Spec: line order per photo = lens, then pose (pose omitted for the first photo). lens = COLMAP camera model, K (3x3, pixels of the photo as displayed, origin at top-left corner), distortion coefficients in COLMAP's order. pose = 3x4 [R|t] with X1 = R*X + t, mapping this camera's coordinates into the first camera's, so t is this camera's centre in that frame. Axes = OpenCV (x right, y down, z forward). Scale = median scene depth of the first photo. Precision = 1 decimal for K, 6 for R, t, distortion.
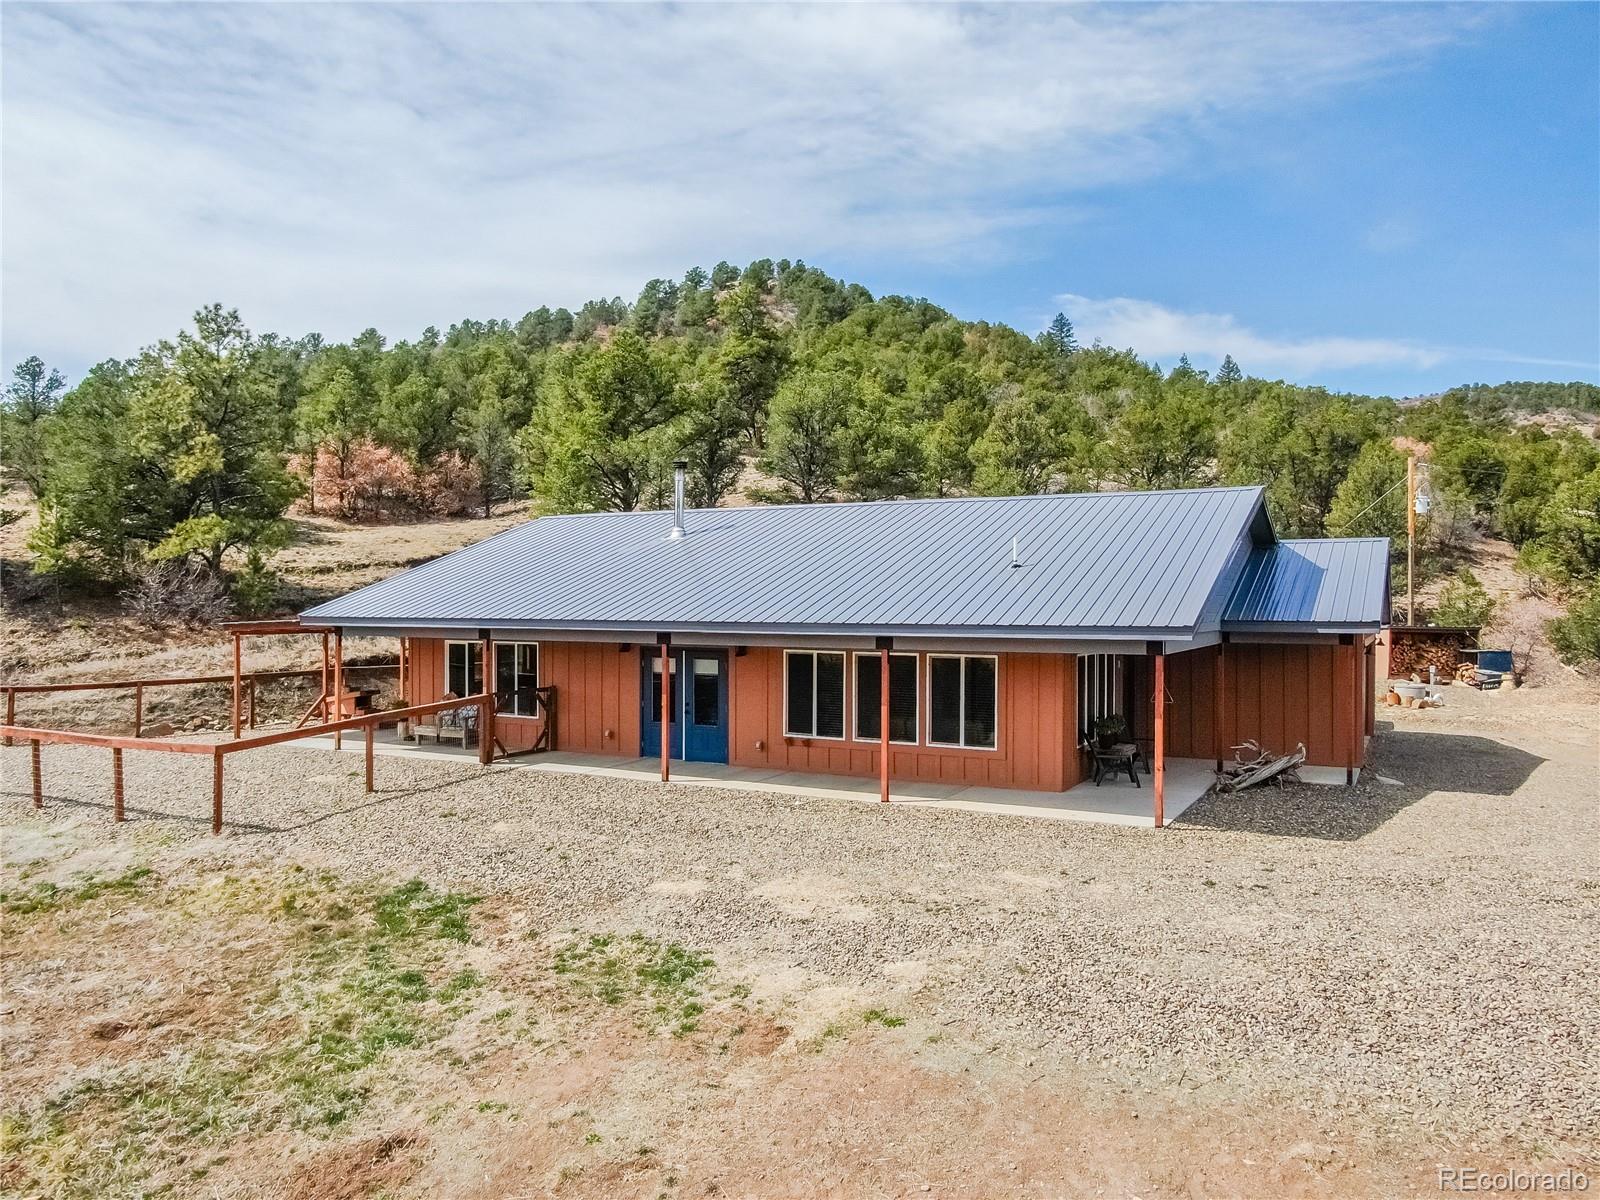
lens RADIAL K [[1084.4, 0, 800.0], [0, 1084.4, 600.0], [0, 0, 1]] dist [-0.024741, 0.002281]
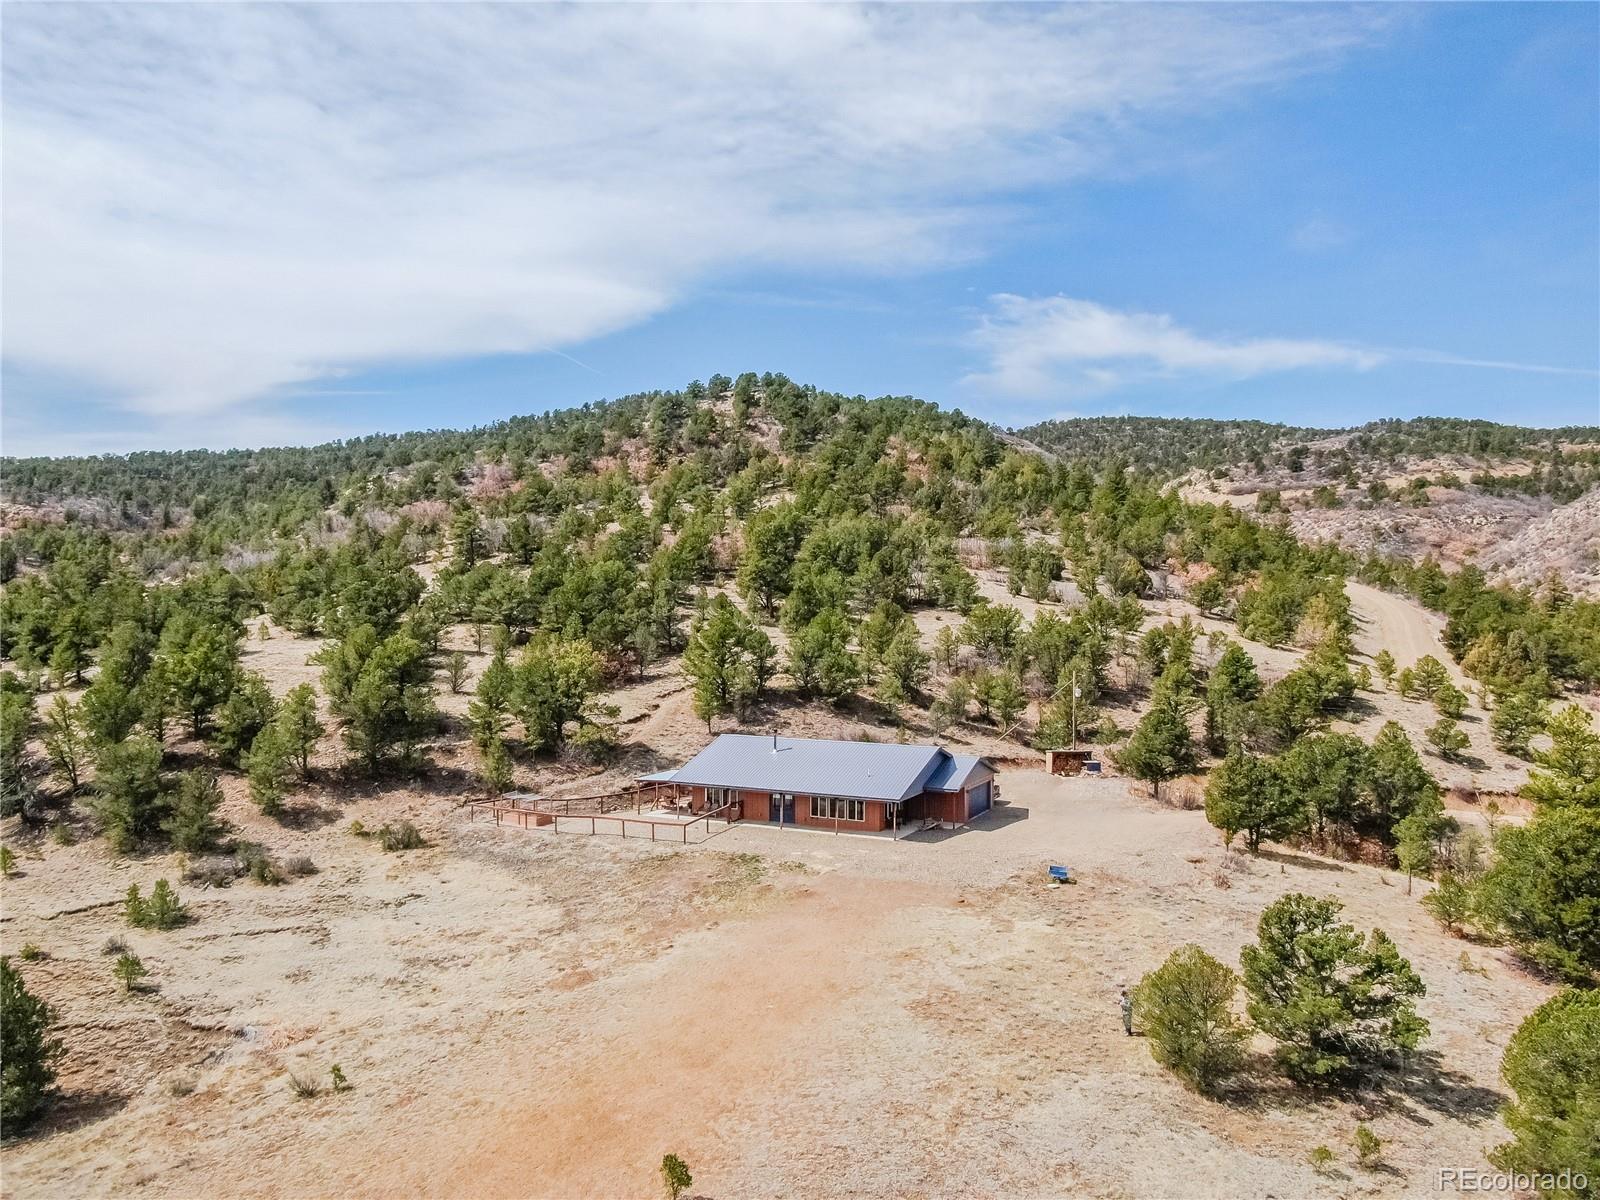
lens RADIAL K [[1084.4, 0, 800.0], [0, 1084.4, 600.0], [0, 0, 1]] dist [-0.024741, 0.002281]
pose [[0.999557, -0.002131, 0.029684, -0.122239], [0.002139, 0.999998, -0.000240, -0.474883], [-0.029684, 0.000303, 0.999559, -2.097258]]
